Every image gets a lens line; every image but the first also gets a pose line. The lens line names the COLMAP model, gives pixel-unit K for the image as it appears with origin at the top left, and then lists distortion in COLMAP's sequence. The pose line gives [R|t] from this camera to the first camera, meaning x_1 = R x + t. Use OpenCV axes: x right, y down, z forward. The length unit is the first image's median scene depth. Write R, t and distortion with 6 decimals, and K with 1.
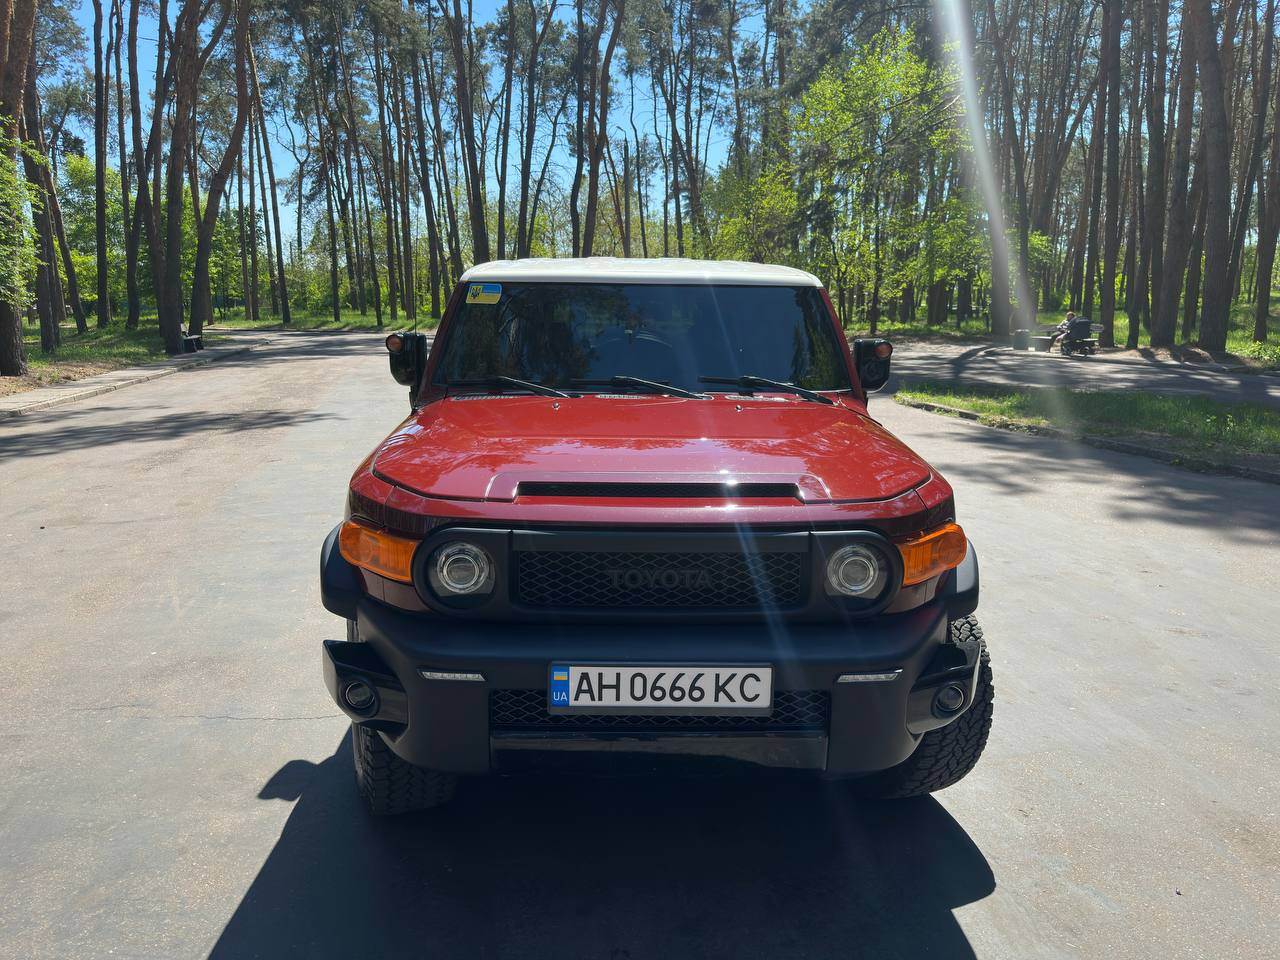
lens RADIAL K [[958.2, 0, 640.7], [0, 958.2, 427.0], [0, 0, 1]] dist [0.087466, -0.003098]
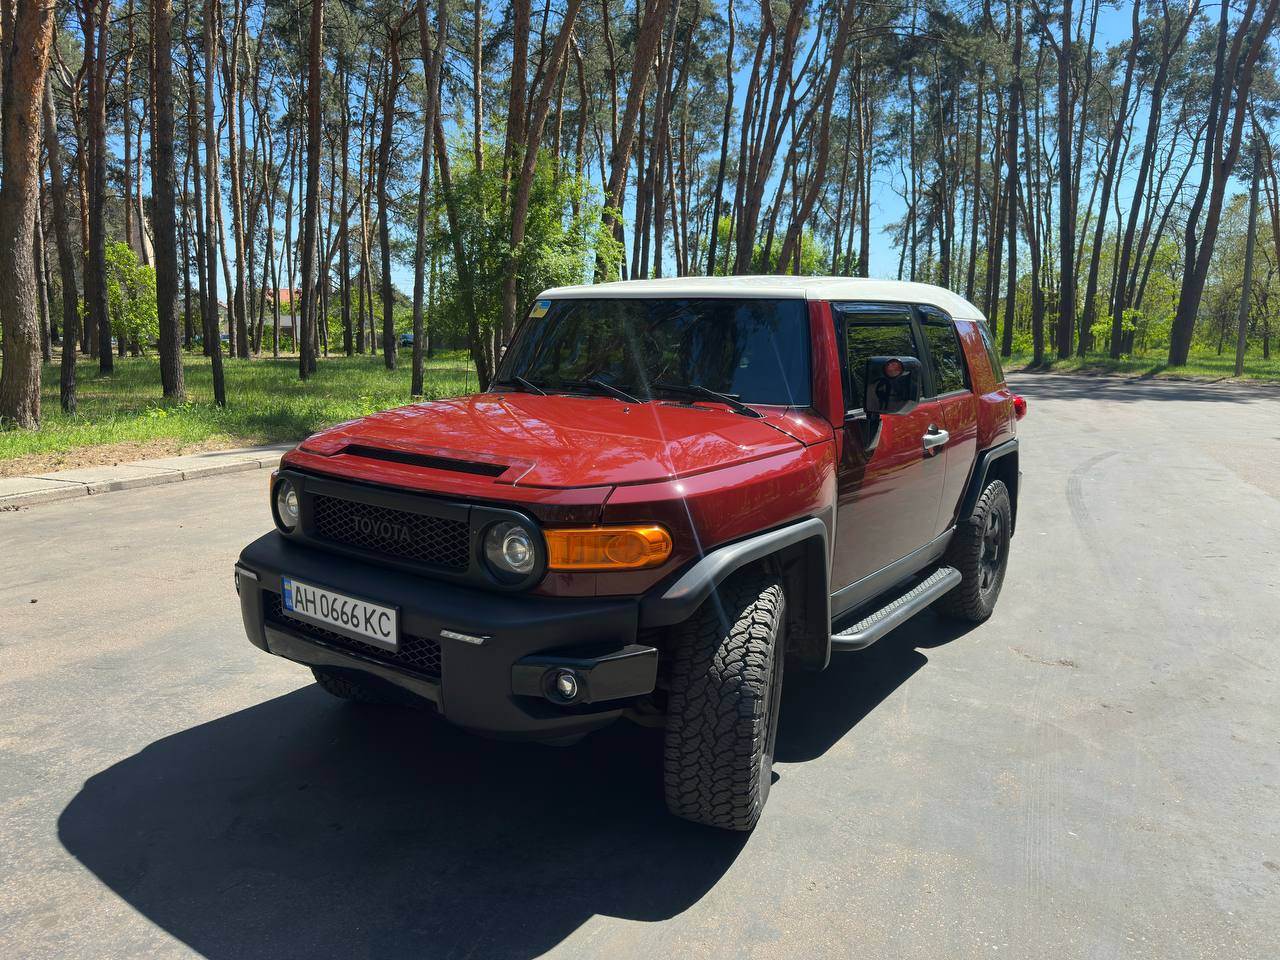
lens RADIAL K [[987.1, 0, 634.2], [0, 987.1, 422.2], [0, 0, 1]] dist [0.003443, -0.008449]
pose [[0.785583, 0.066646, -0.615157, 1.075419], [-0.097437, 0.995103, -0.016623, 0.015386], [0.611037, 0.072997, 0.788229, 0.220403]]
